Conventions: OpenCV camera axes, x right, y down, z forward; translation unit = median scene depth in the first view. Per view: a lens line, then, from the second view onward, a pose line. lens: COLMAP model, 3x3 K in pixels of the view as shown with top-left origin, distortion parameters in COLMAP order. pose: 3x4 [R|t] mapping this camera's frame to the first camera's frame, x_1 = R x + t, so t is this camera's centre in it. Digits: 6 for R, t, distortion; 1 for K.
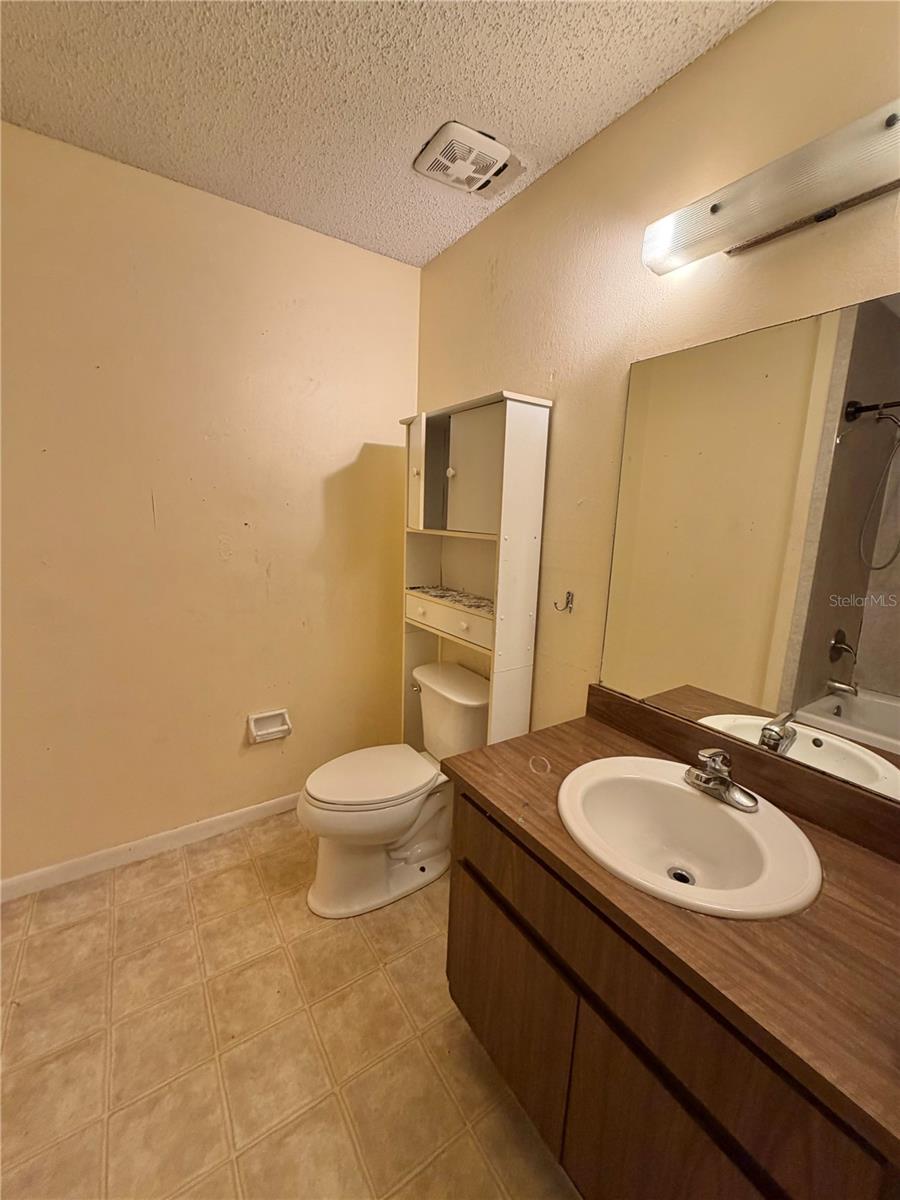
lens RADIAL K [[480.6, 0, 450.0], [0, 480.6, 600.0], [0, 0, 1]] dist [0.000621, -0.000350]
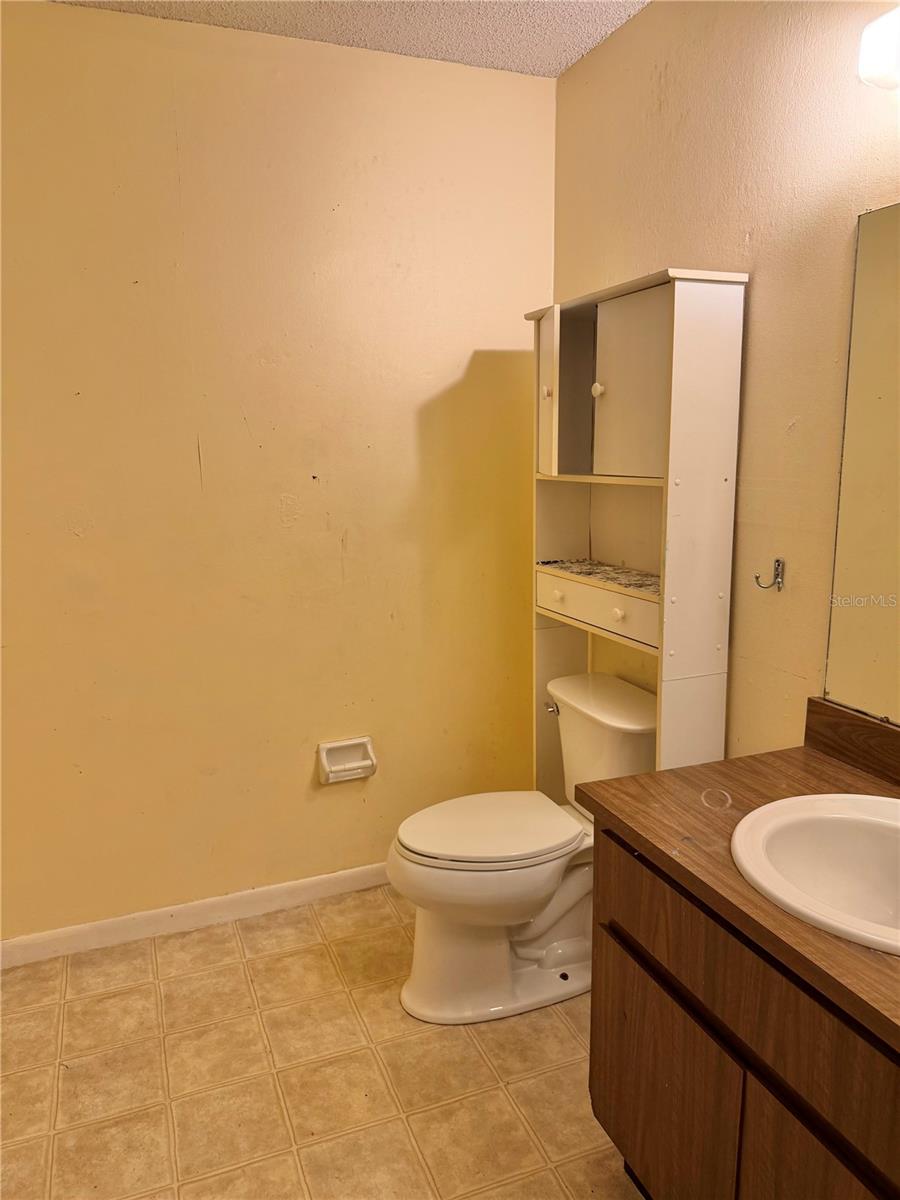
lens RADIAL K [[841.4, 0, 450.0], [0, 841.4, 600.0], [0, 0, 1]] dist [0.107660, -0.134788]
pose [[0.976522, -0.008666, -0.215242, 0.057973], [0.009108, 0.999958, 0.001062, 0.033175], [0.215224, -0.002997, 0.976560, -0.243224]]
